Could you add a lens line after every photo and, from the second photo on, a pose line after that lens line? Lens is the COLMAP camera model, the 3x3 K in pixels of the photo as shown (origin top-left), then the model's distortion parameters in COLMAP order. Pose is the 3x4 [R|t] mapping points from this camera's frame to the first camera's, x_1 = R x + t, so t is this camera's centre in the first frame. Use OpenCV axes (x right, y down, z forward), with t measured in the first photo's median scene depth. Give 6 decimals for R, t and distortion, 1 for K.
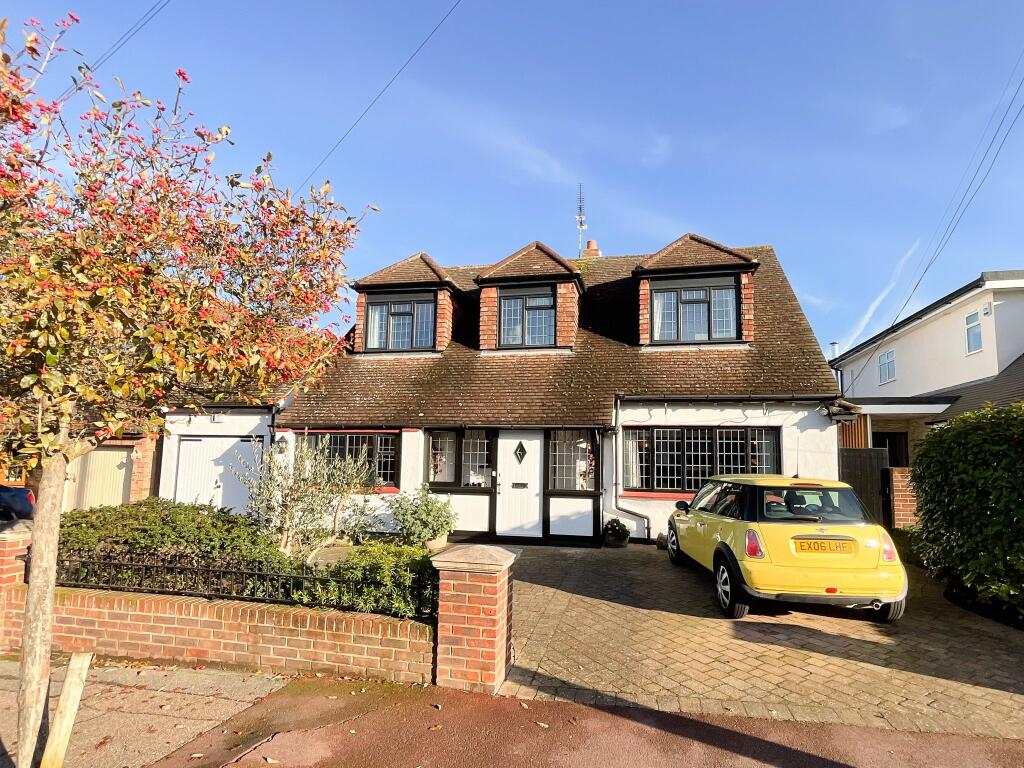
lens RADIAL K [[460.5, 0, 512.6], [0, 460.5, 391.3], [0, 0, 1]] dist [-0.001223, 0.000340]
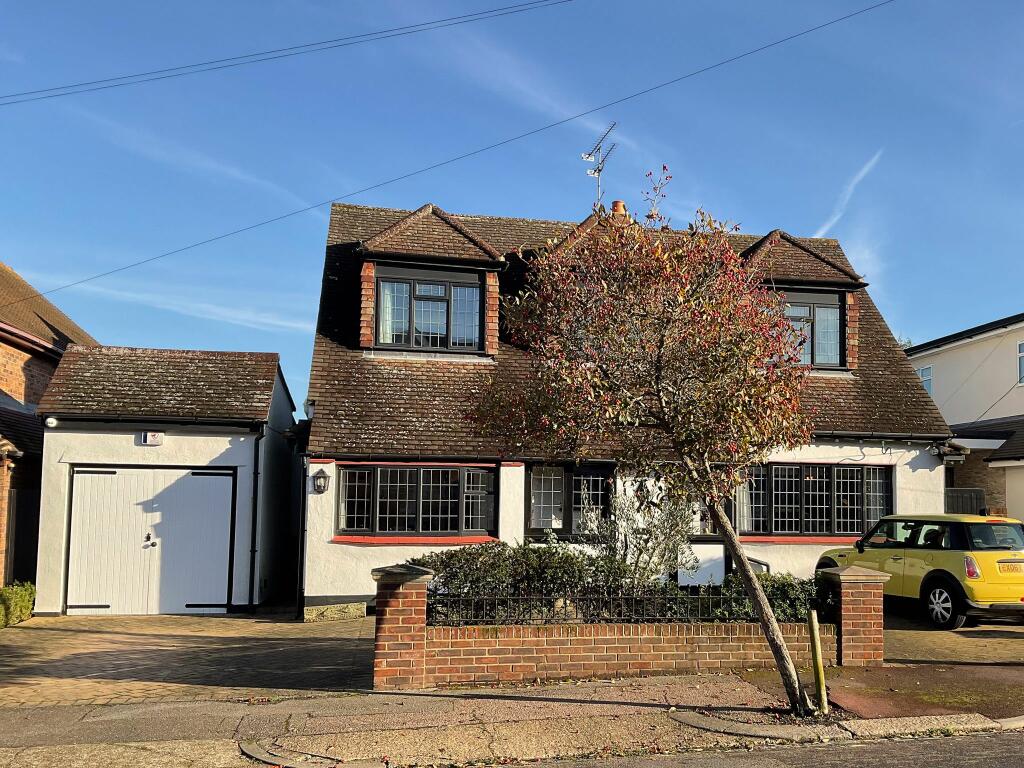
lens RADIAL K [[864.5, 0, 511.1], [0, 864.5, 387.0], [0, 0, 1]] dist [0.036808, 0.001455]
pose [[0.939809, 0.039785, 0.339375, -0.757329], [-0.046472, 0.998852, 0.011597, -0.068051], [-0.338524, -0.026670, 0.940580, -0.414893]]
